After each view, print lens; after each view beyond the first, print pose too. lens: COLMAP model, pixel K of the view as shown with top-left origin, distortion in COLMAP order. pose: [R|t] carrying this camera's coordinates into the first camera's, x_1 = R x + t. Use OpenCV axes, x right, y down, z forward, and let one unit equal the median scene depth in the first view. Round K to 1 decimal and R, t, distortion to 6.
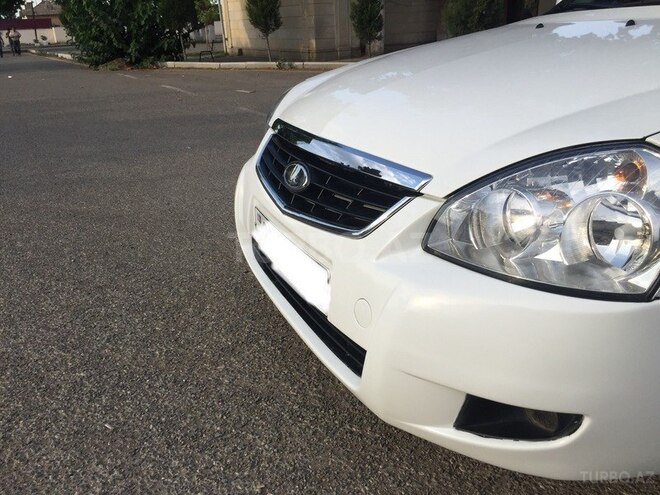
lens RADIAL K [[517.1, 0, 330.8], [0, 517.1, 221.3], [0, 0, 1]] dist [0.002540, 0.007092]
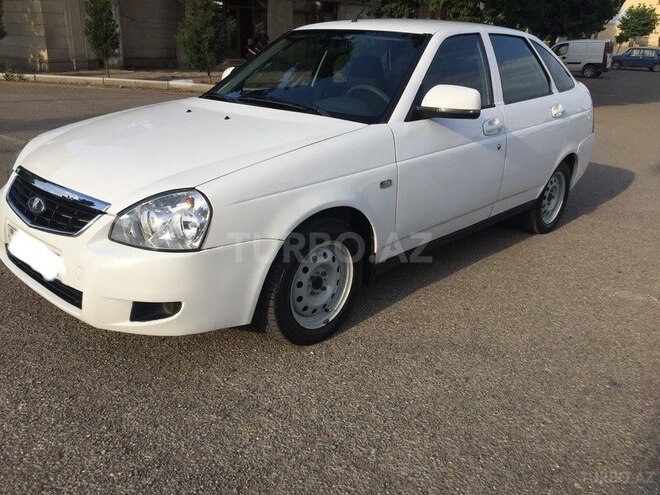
lens RADIAL K [[517.1, 0, 330.8], [0, 517.1, 221.3], [0, 0, 1]] dist [0.002540, 0.007092]
pose [[0.898920, -0.063994, 0.433414, 0.066364], [0.067169, 0.997710, 0.008003, 0.020424], [-0.432934, 0.021918, 0.901159, -1.033186]]
